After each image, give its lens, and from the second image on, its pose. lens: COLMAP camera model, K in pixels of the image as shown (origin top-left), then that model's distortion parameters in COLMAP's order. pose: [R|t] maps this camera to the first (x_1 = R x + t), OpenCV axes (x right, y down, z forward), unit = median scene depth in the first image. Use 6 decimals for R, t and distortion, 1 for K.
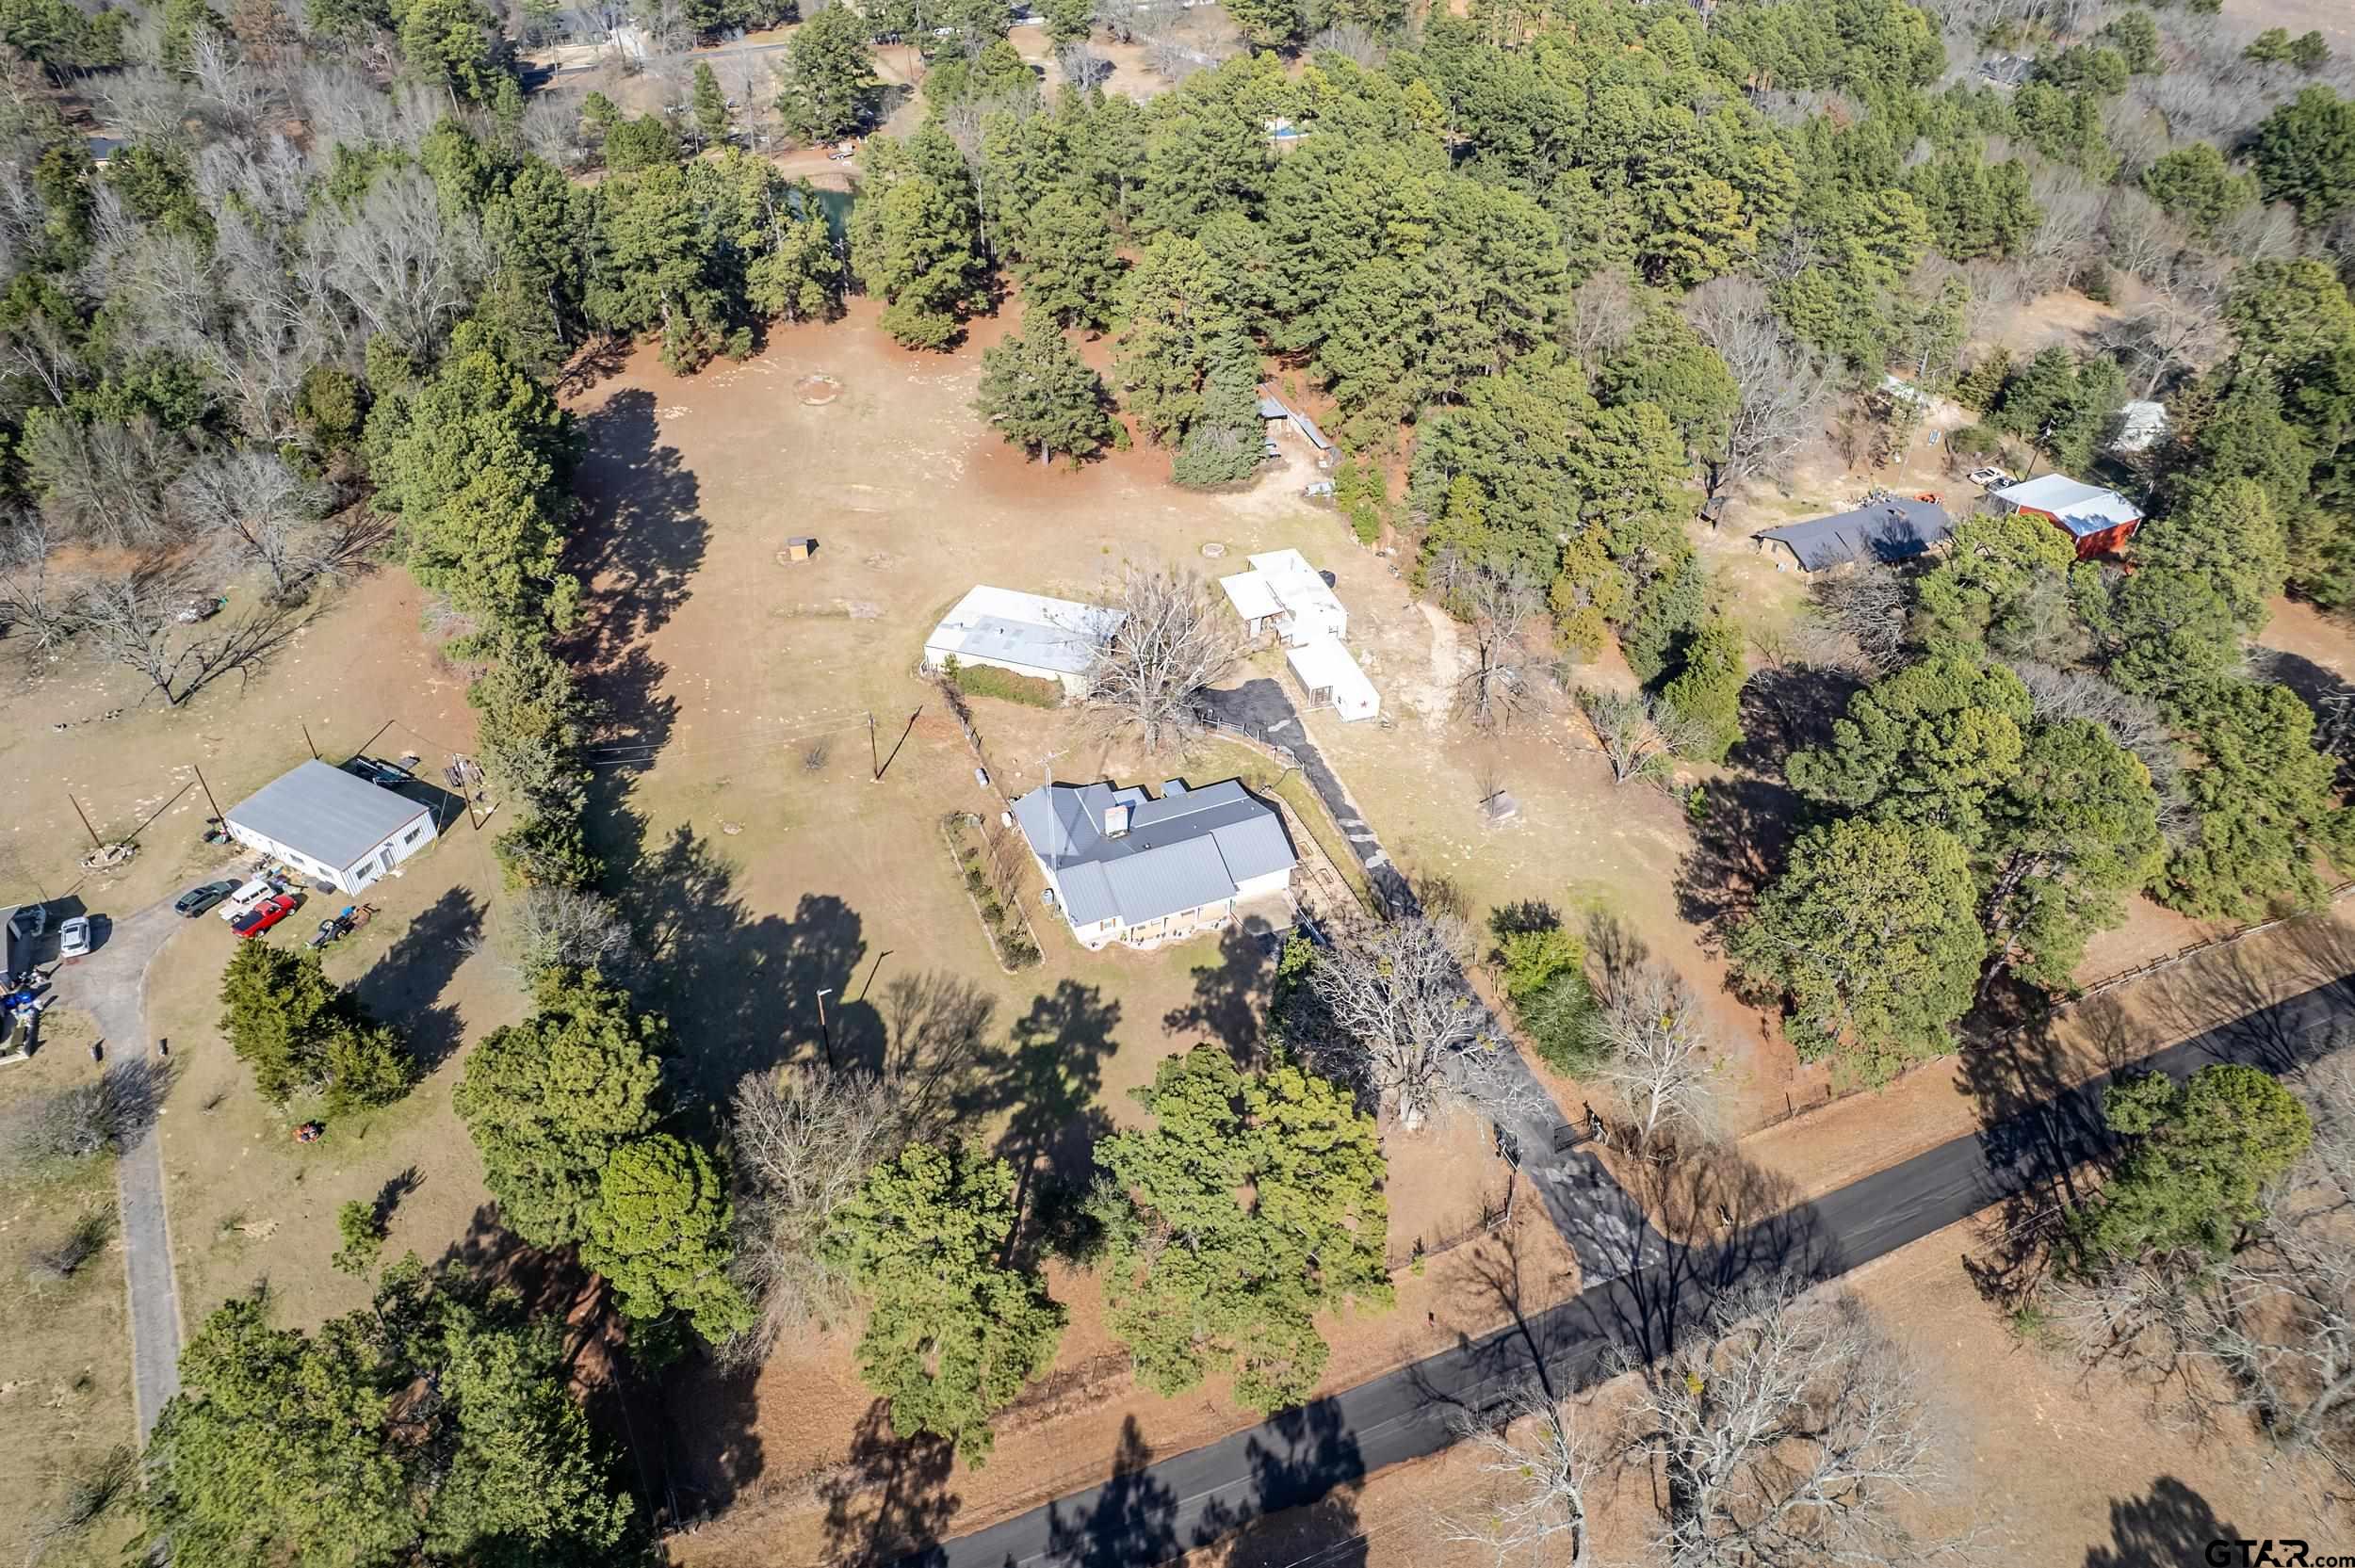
lens RADIAL K [[1488.7, 0, 1171.6], [0, 1488.7, 813.6], [0, 0, 1]] dist [-0.078560, 0.074311]
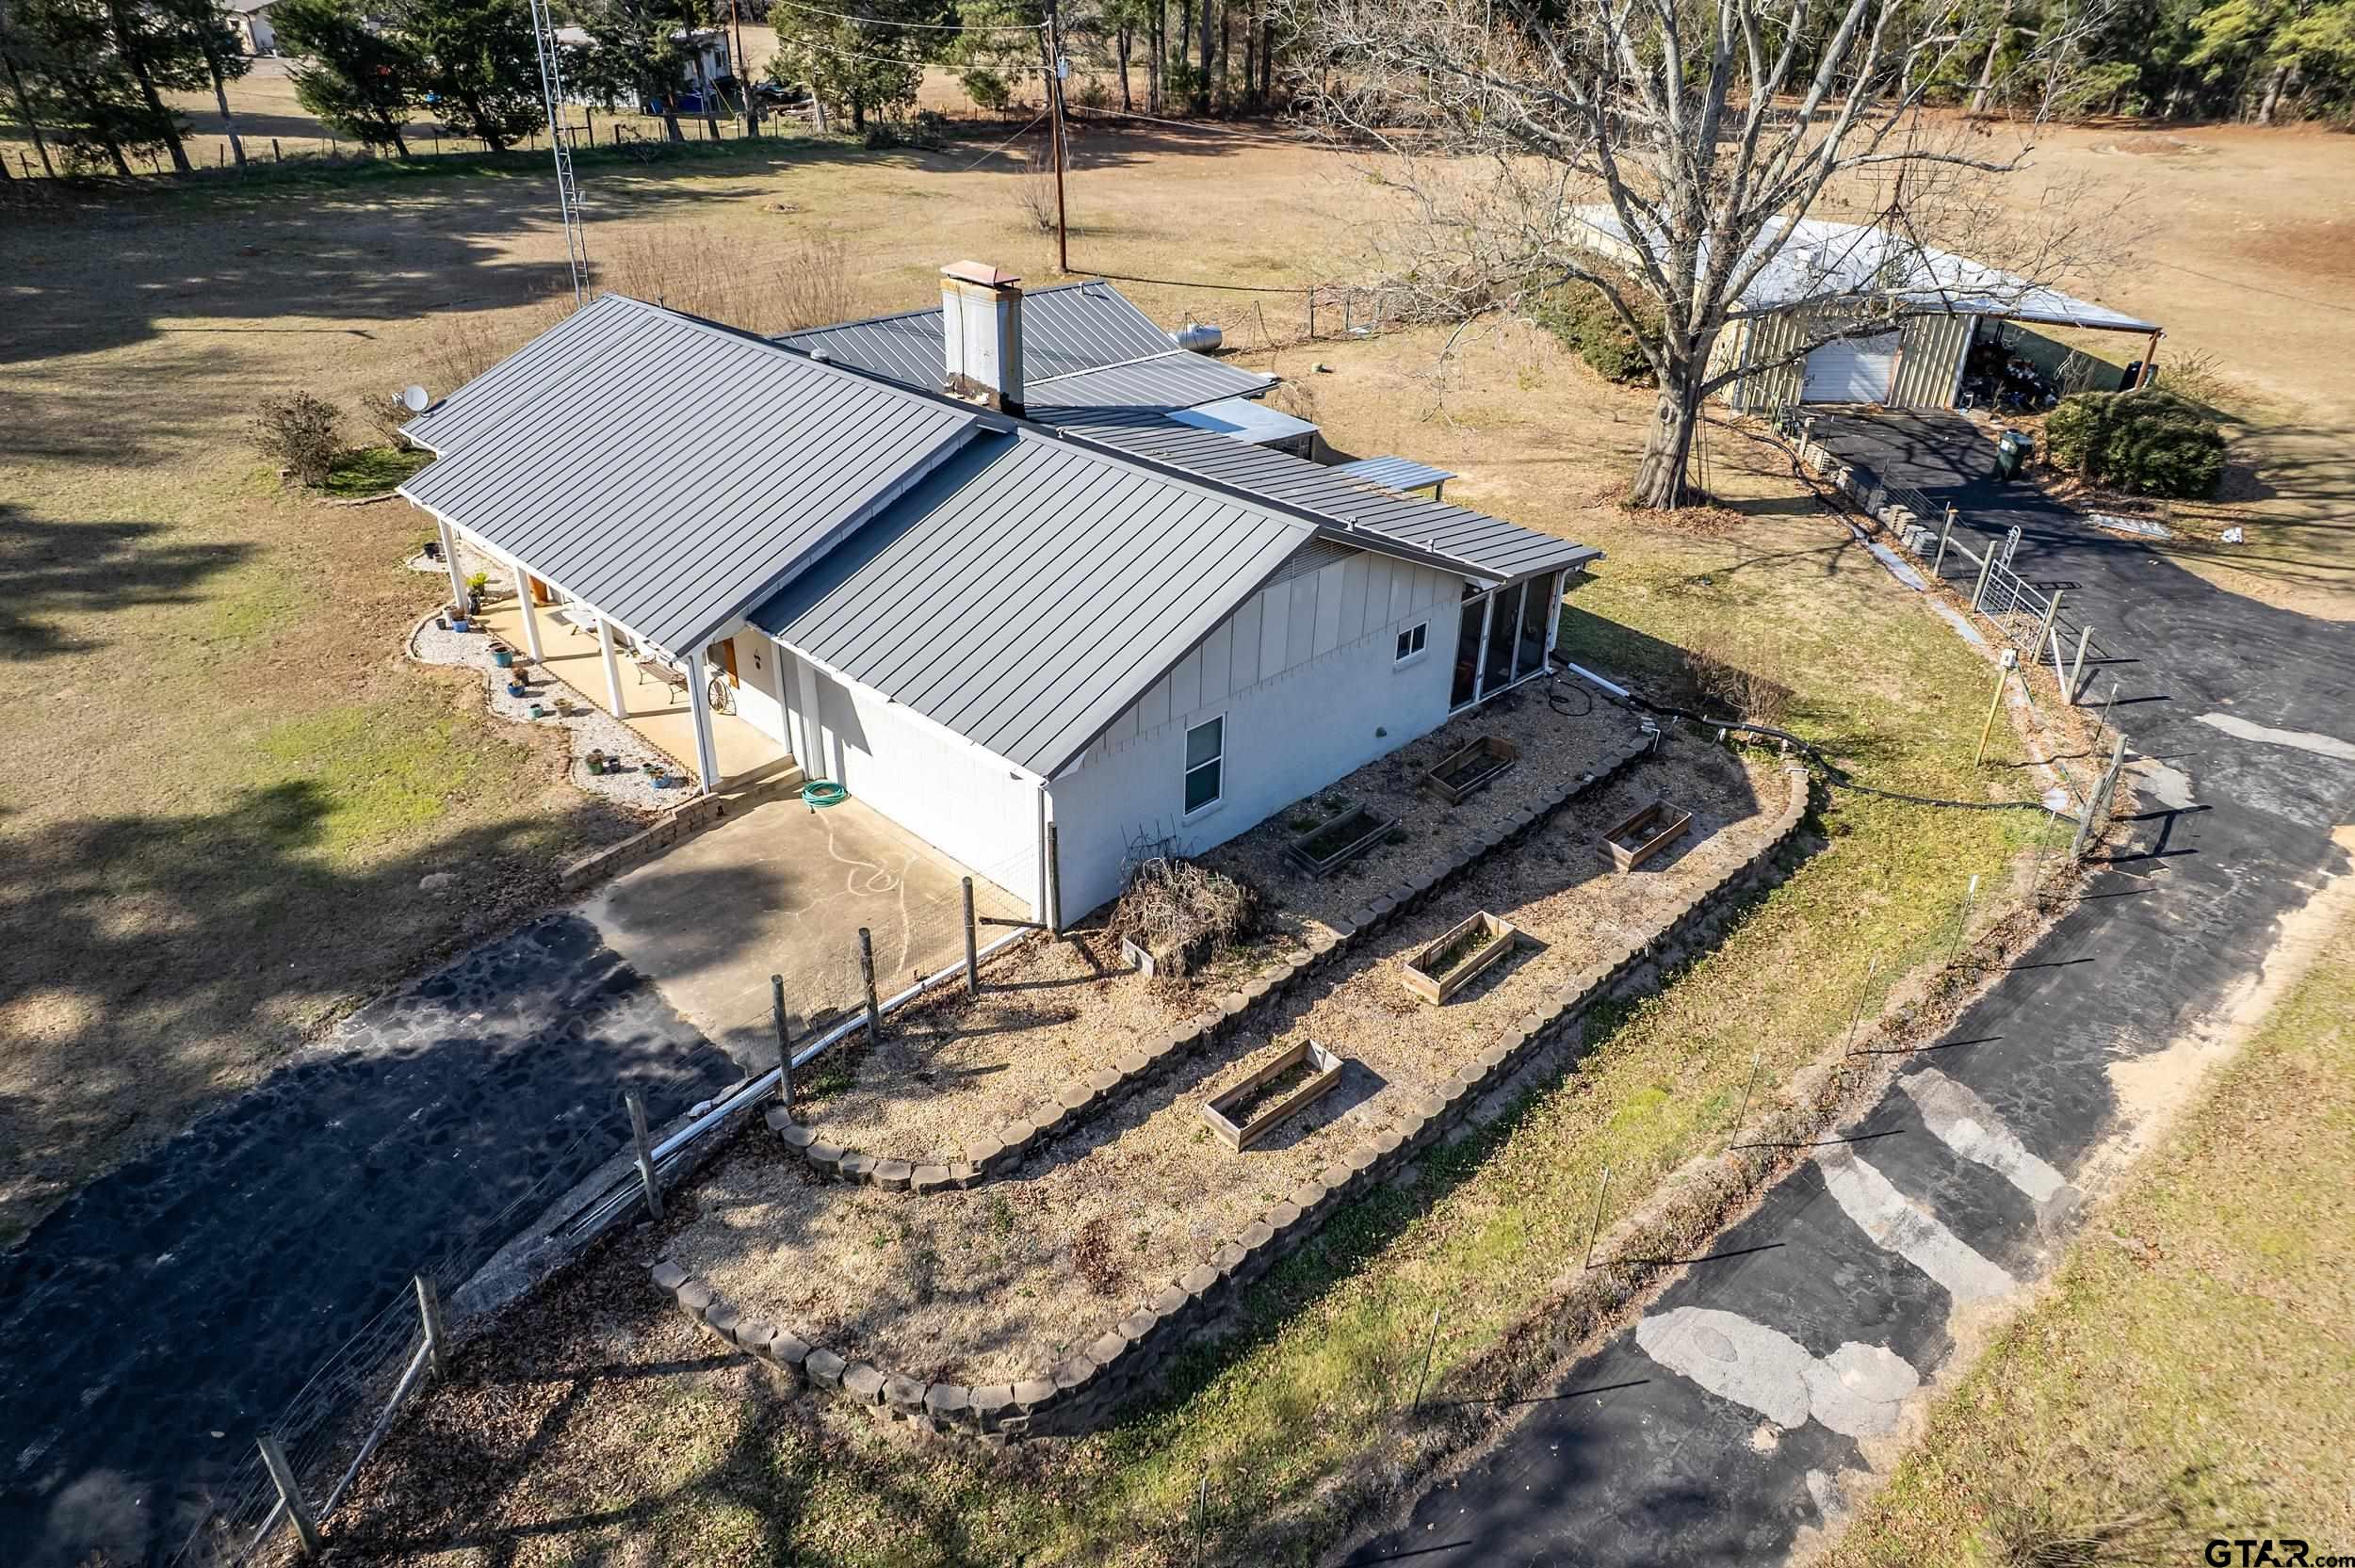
lens RADIAL K [[1488.7, 0, 1171.6], [0, 1488.7, 813.6], [0, 0, 1]] dist [-0.078560, 0.074311]
pose [[0.386102, 0.474972, -0.790776, 0.191052], [-0.604633, 0.777729, 0.171919, 0.004843], [0.696667, 0.411751, 0.587466, 0.873731]]
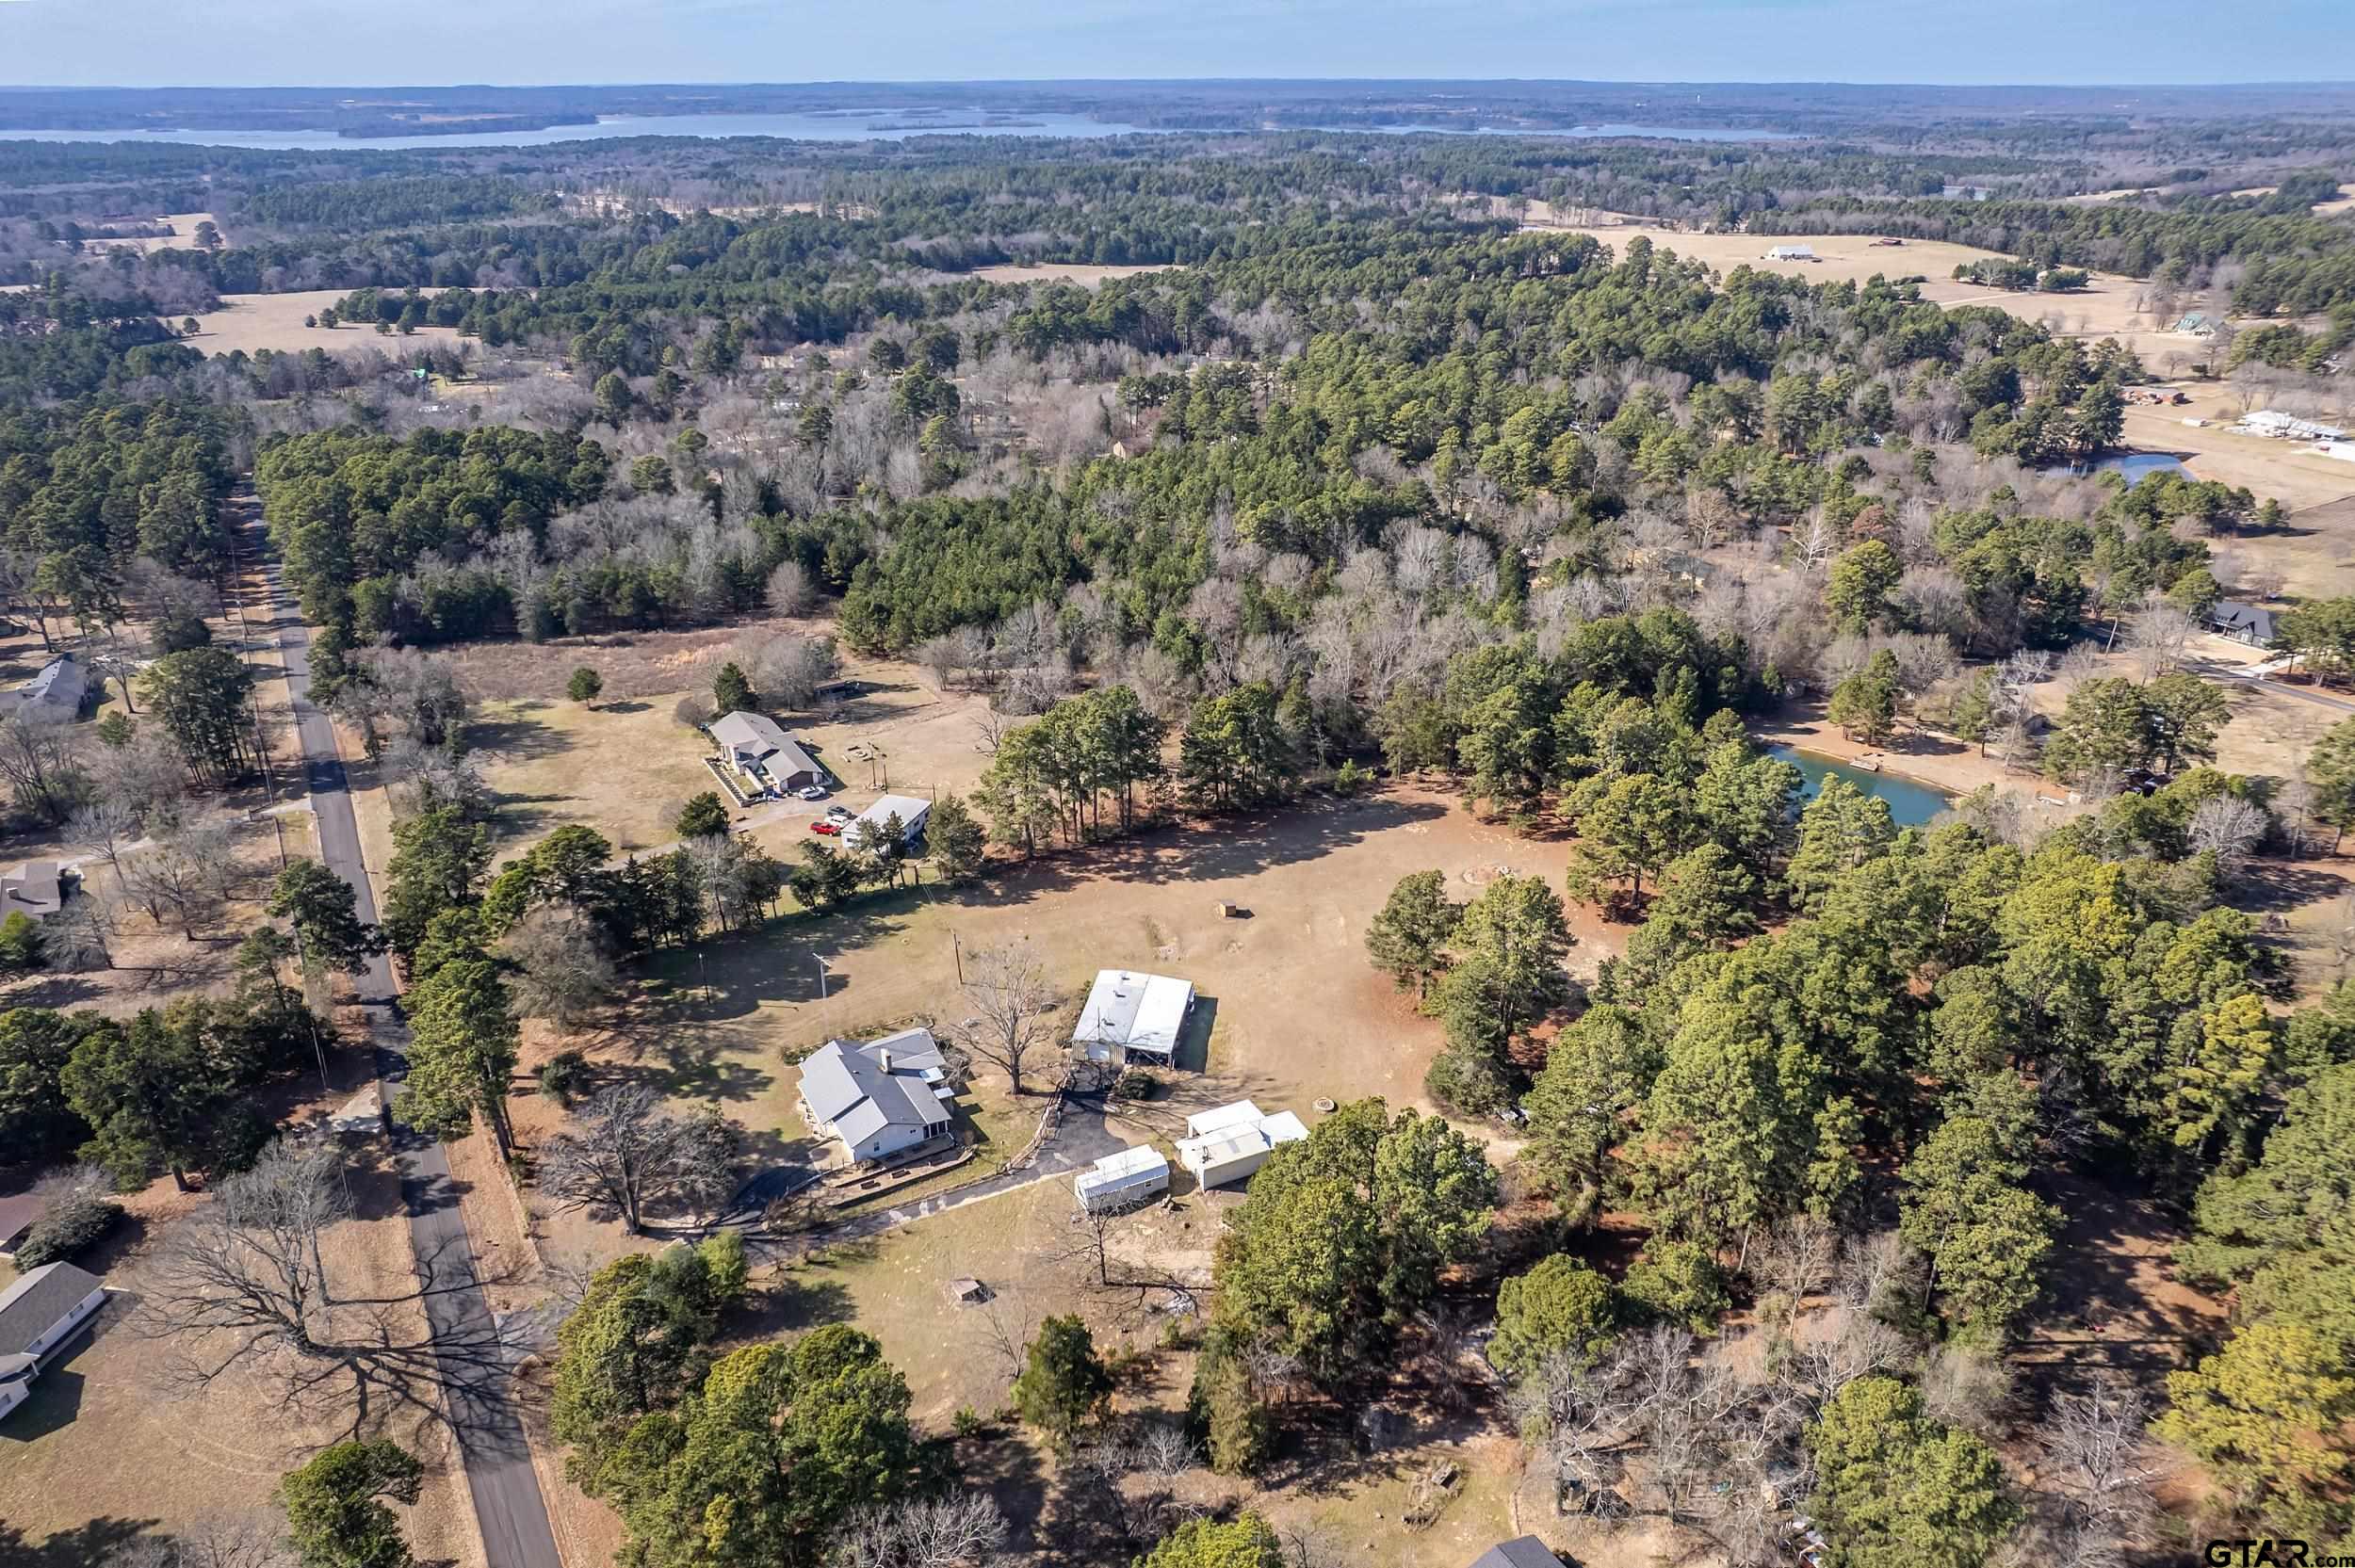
lens RADIAL K [[1488.7, 0, 1171.6], [0, 1488.7, 813.6], [0, 0, 1]] dist [-0.078560, 0.074311]
pose [[0.134954, 0.424106, -0.895501, 1.167931], [-0.636033, 0.730074, 0.249909, -0.694695], [0.759770, 0.535841, 0.368272, 0.516369]]
